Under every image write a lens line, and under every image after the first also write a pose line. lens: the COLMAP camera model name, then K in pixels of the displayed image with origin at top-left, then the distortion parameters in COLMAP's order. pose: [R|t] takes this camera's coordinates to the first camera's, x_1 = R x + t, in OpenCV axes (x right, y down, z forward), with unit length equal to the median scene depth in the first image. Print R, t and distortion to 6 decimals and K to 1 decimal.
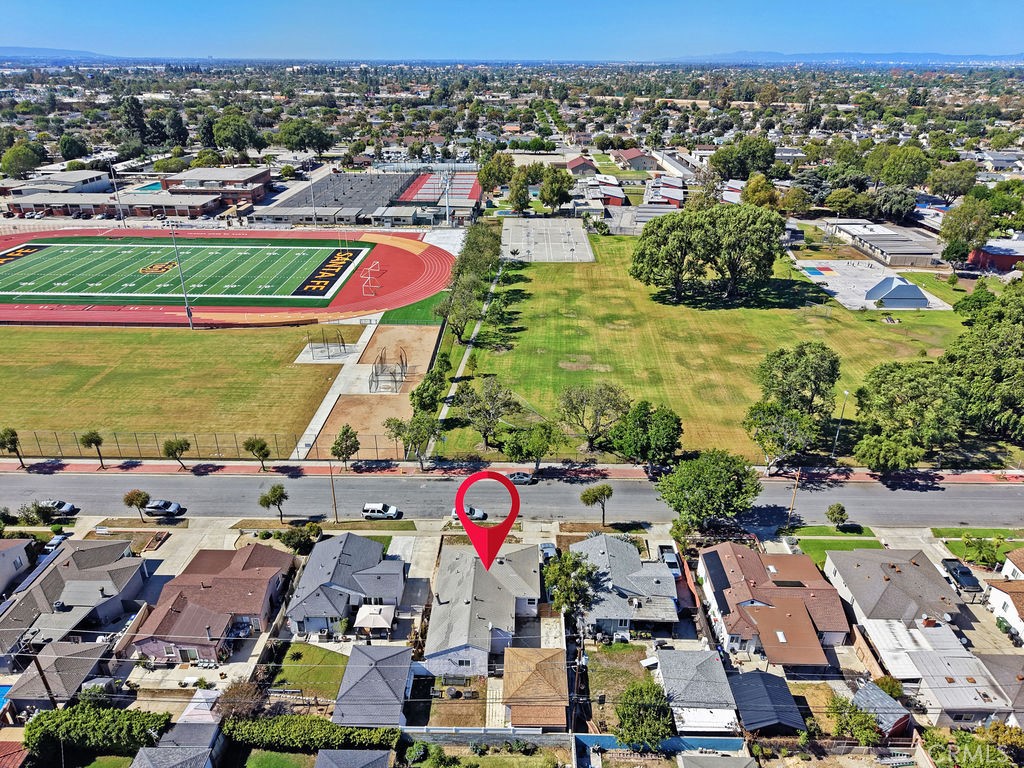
lens RADIAL K [[680.8, 0, 511.1], [0, 680.8, 382.3], [0, 0, 1]] dist [0.044199, -0.042319]
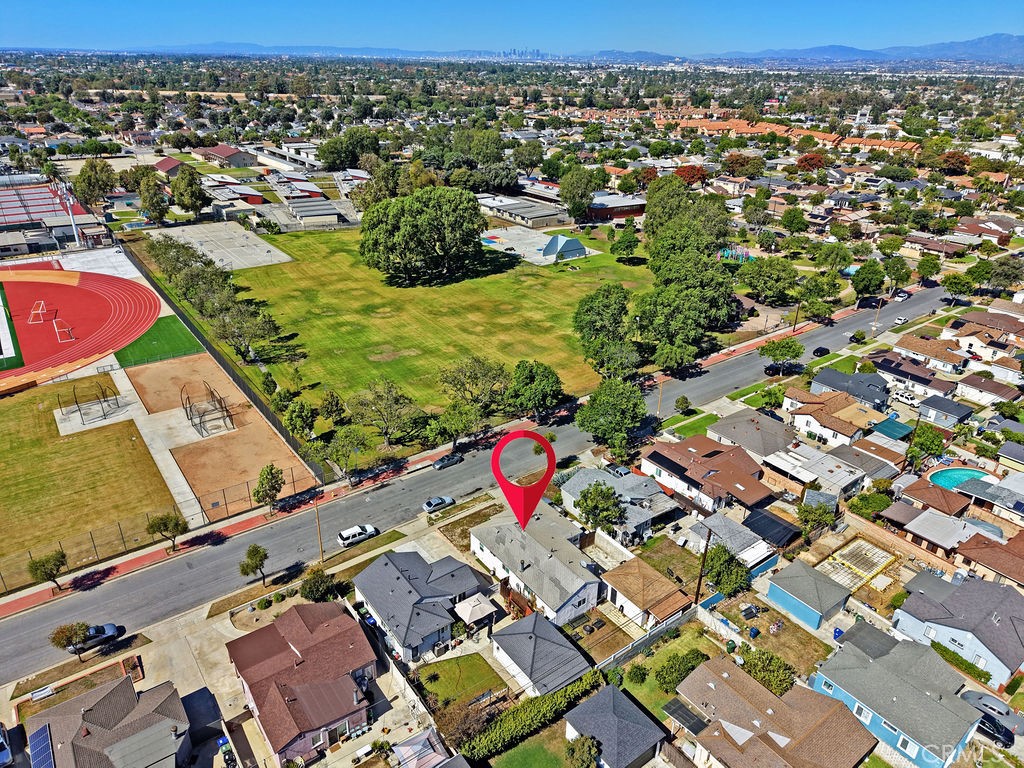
lens RADIAL K [[680.8, 0, 512.0], [0, 680.8, 386.7], [0, 0, 1]] dist [0.044199, -0.042319]
pose [[0.792616, -0.254668, 0.553989, -0.398202], [0.246536, 0.964869, 0.090818, -0.032233], [-0.557655, 0.064594, 0.827556, 0.073057]]
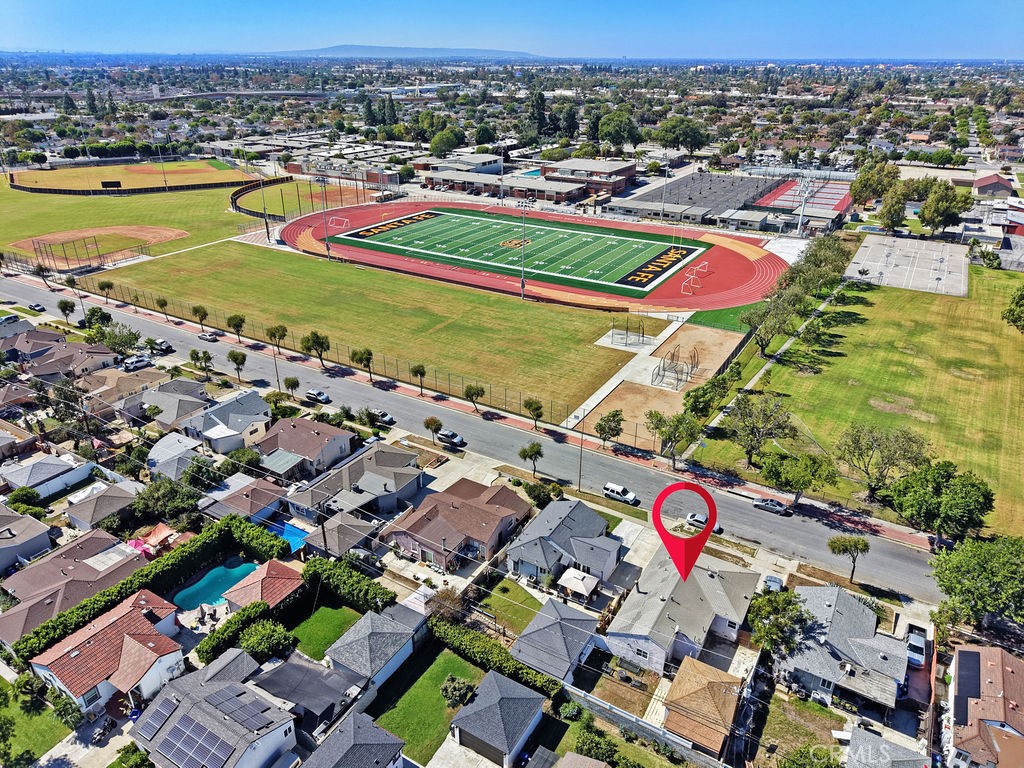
lens RADIAL K [[680.8, 0, 516.2], [0, 680.8, 385.3], [0, 0, 1]] dist [0.044199, -0.042319]
pose [[0.868477, 0.216453, -0.445978, 0.080271], [-0.214686, 0.975122, 0.055202, 0.003553], [0.446831, 0.047804, 0.893340, -0.005656]]
